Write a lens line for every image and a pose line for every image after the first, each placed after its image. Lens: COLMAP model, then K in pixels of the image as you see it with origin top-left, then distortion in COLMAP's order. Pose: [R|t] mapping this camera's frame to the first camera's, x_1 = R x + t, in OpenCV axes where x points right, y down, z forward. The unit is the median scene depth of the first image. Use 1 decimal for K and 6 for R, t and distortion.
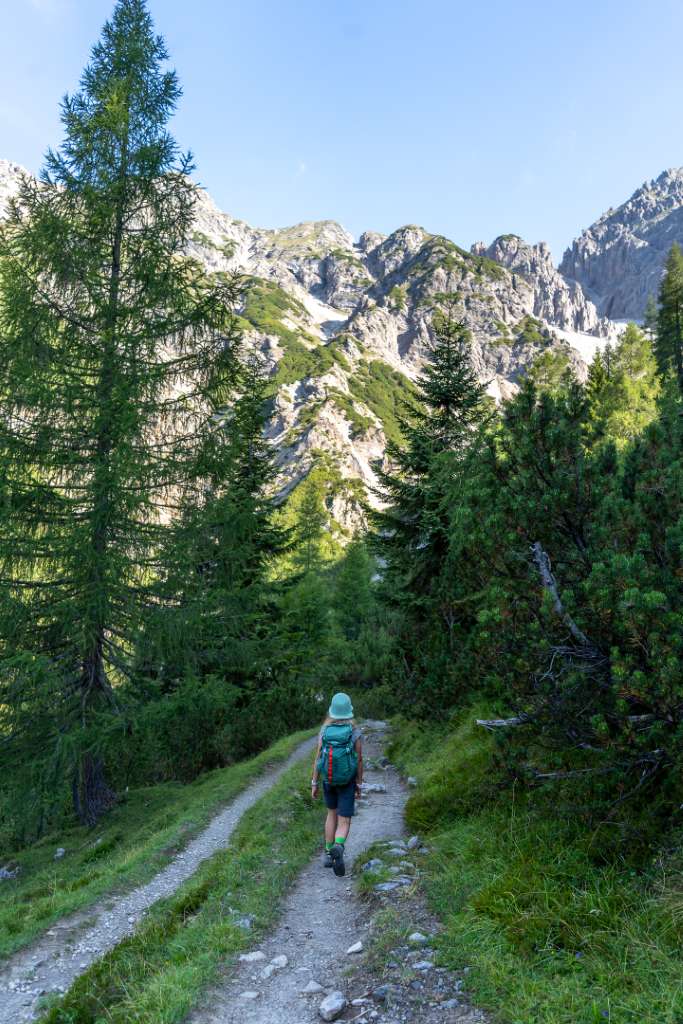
lens RADIAL K [[815.2, 0, 342.6], [0, 815.2, 514.2], [0, 0, 1]] dist [0.010240, 0.003180]
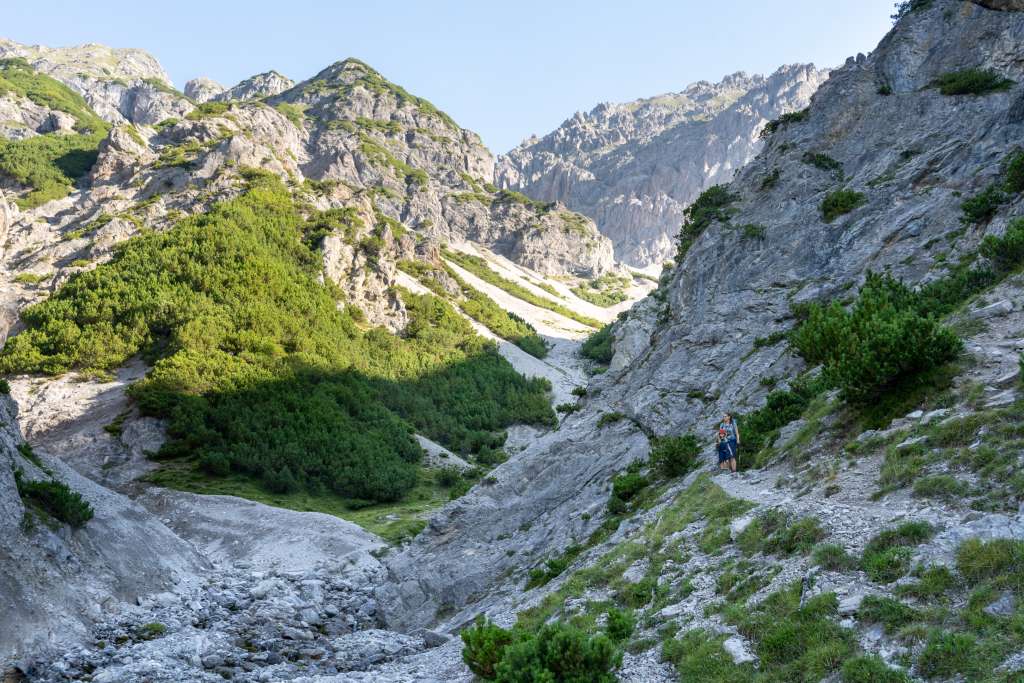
lens RADIAL K [[1132.7, 0, 510.6], [0, 1132.7, 339.4], [0, 0, 1]] dist [0.014199, 0.000000]
pose [[0.922989, 0.124780, 0.364035, -0.061473], [-0.035479, 0.969535, -0.242371, 0.080784], [-0.383188, 0.210790, 0.899297, 0.235952]]
